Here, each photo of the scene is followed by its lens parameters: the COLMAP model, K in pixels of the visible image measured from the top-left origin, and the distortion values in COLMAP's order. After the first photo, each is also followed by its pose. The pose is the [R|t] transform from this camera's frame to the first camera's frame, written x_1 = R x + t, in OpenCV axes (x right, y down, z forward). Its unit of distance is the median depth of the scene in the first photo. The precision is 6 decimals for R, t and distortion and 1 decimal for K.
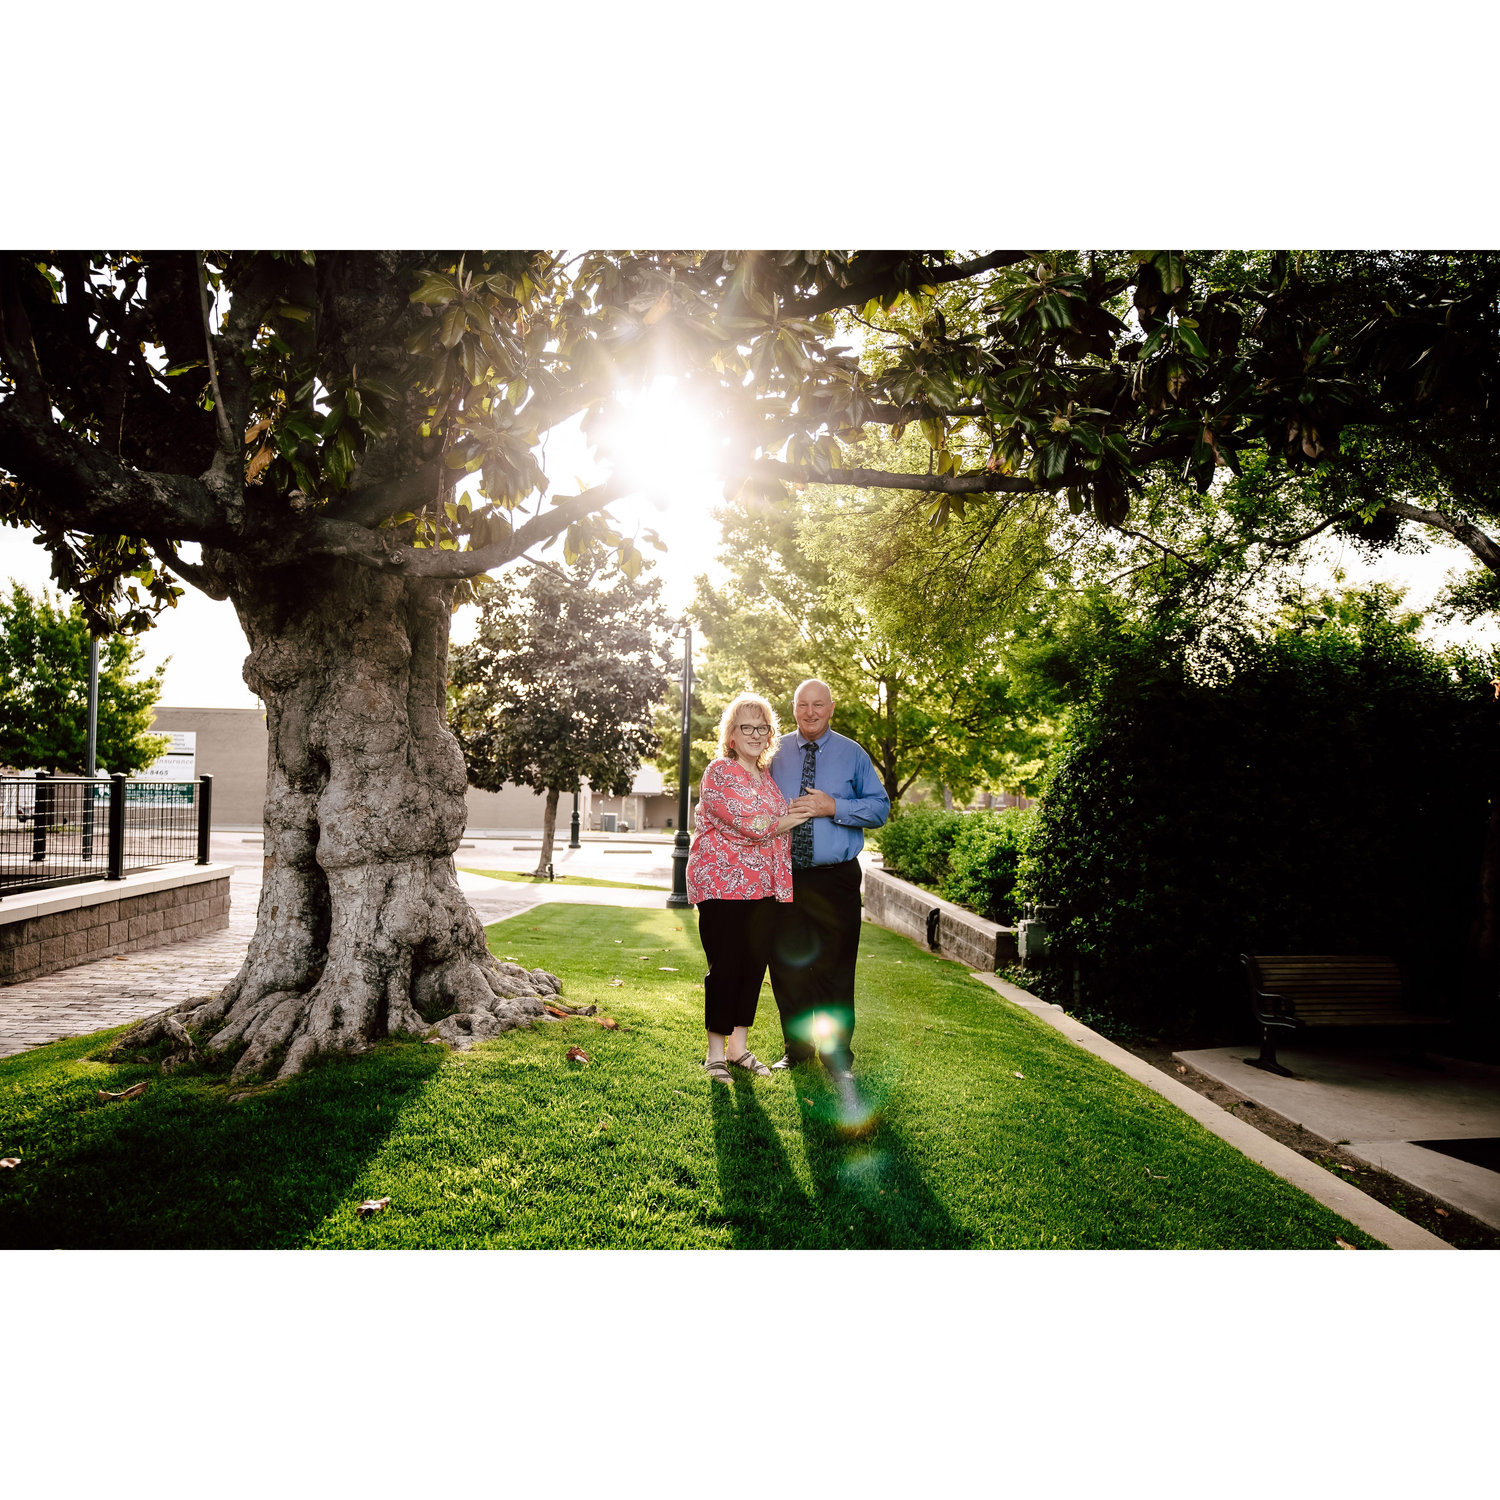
lens RADIAL K [[1227.6, 0, 750.0], [0, 1227.6, 750.0], [0, 0, 1]] dist [-0.056260, 0.006195]
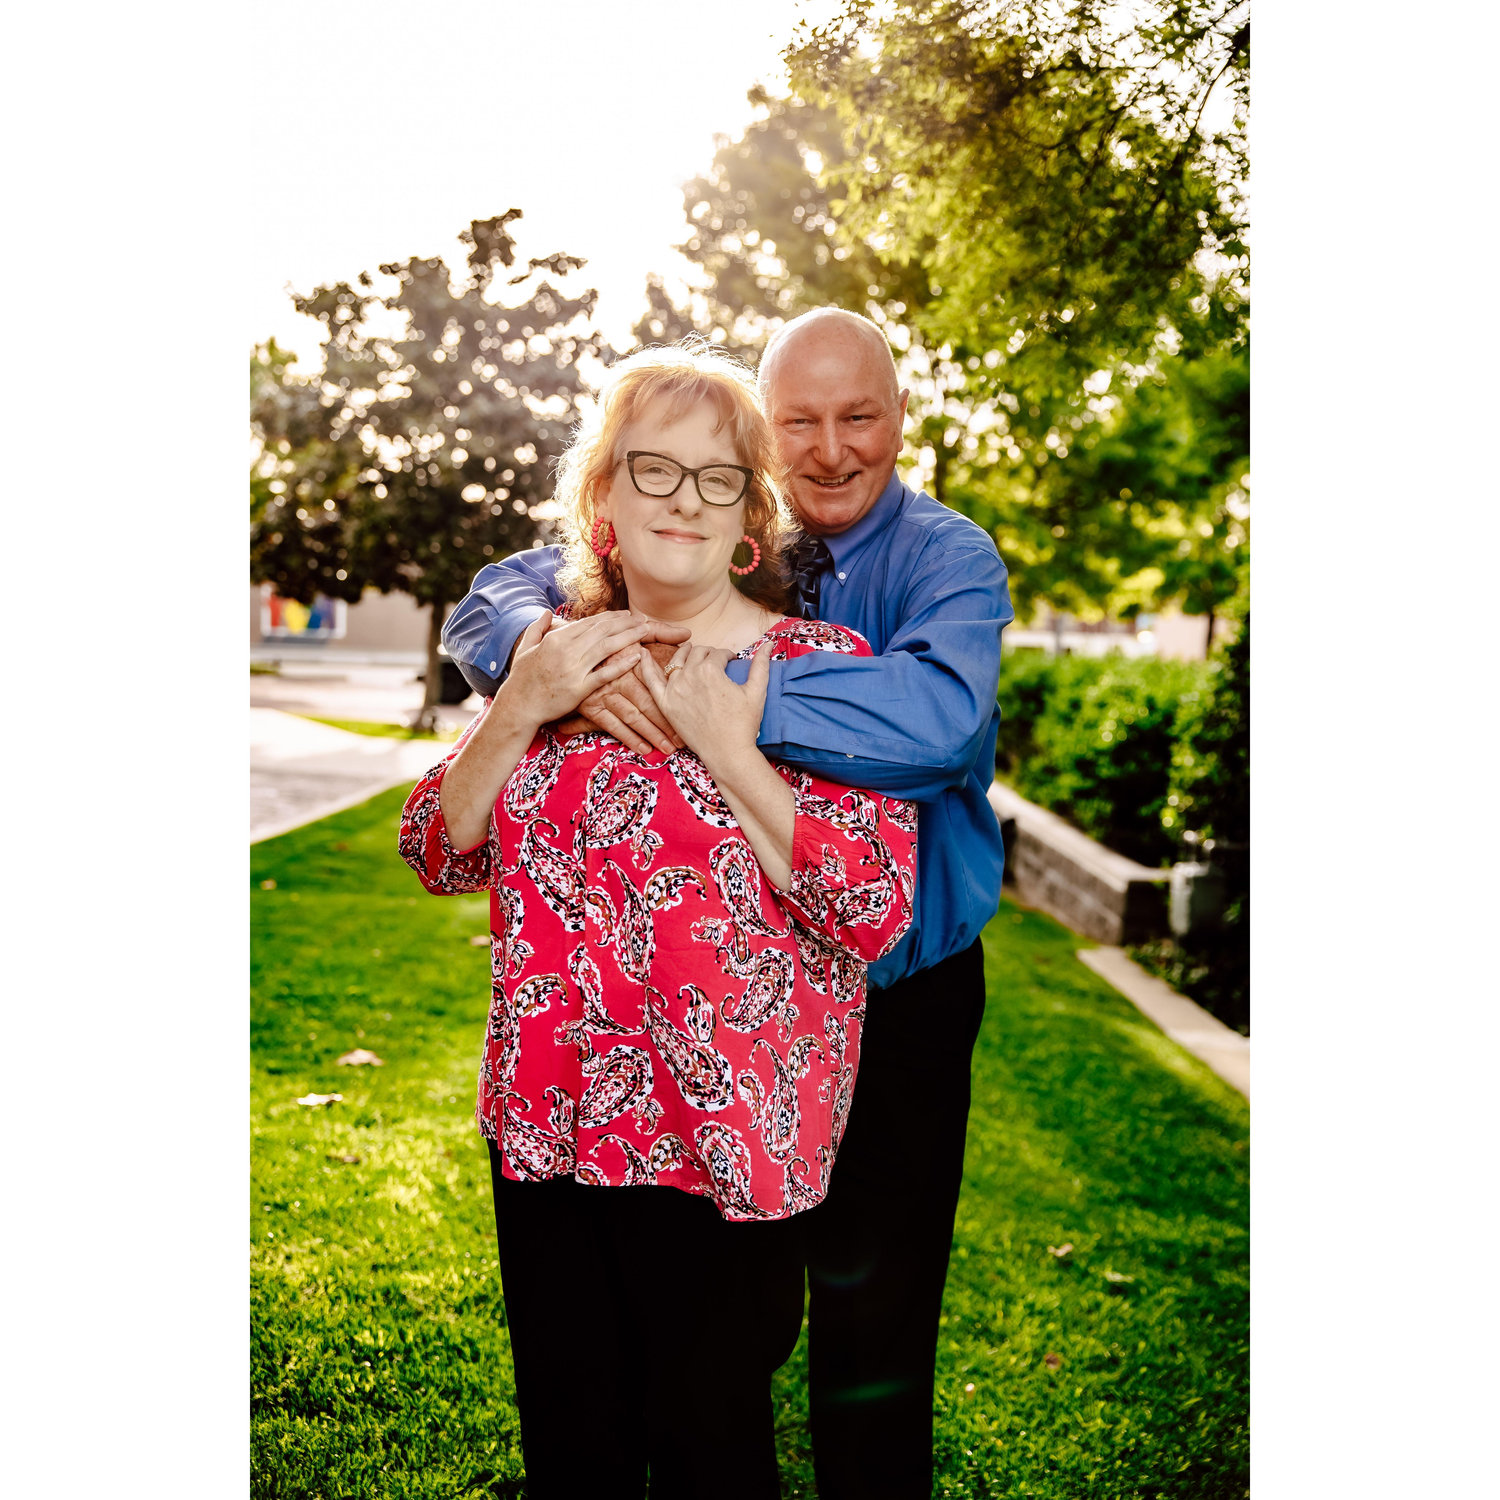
lens RADIAL K [[1578.7, 0, 746.7], [0, 1578.7, 769.9], [0, 0, 1]] dist [0.000013, 0.007922]
pose [[0.999851, 0.016605, 0.004693, 0.016288], [-0.017096, 0.990177, 0.138769, -0.000288], [-0.002343, -0.138828, 0.990314, 0.225886]]
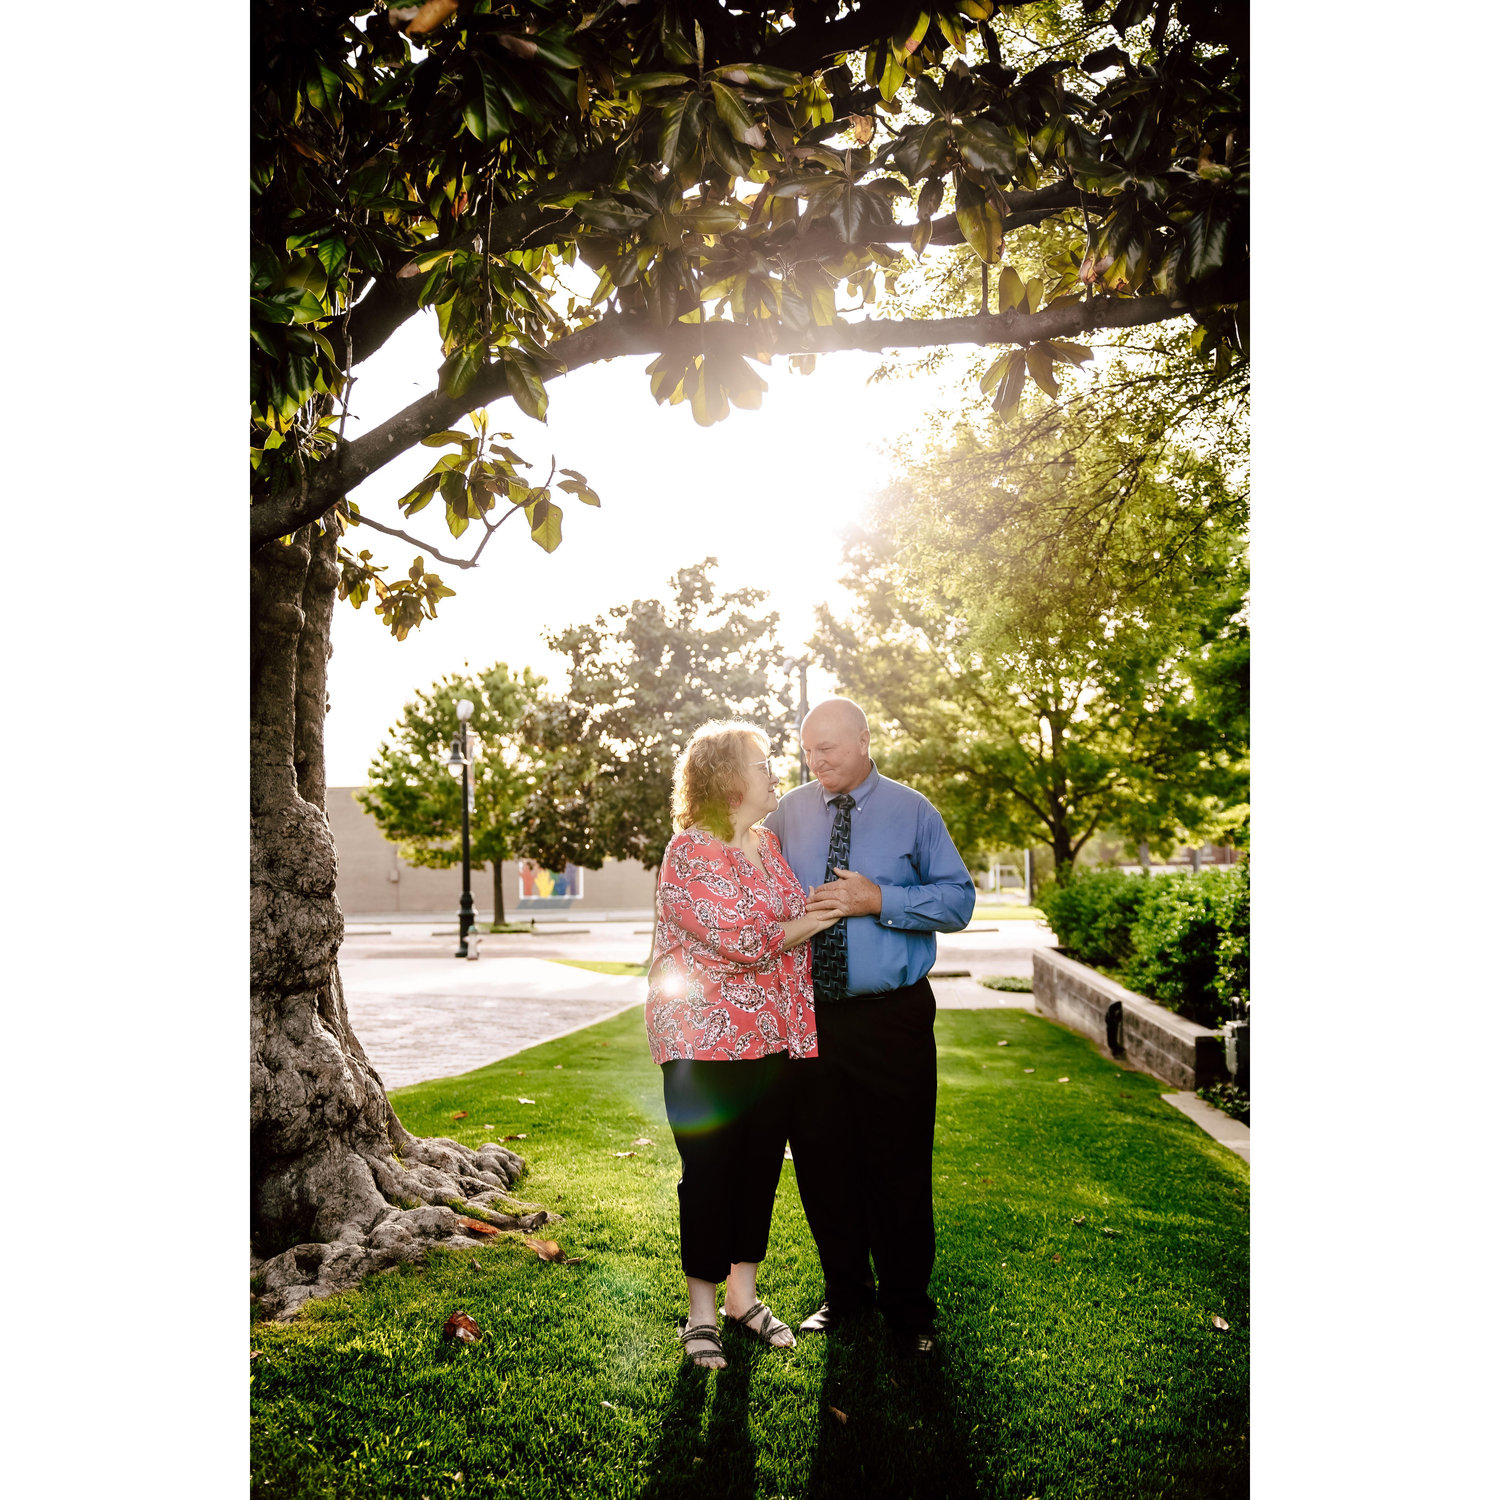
lens RADIAL K [[1372.7, 0, 750.0], [0, 1372.7, 750.0], [0, 0, 1]] dist [-0.063939, 0.094148]
pose [[0.991889, -0.049042, -0.117266, 0.030461], [0.043819, 0.997947, -0.046716, 0.000585], [0.119316, 0.041199, 0.992001, 0.108056]]
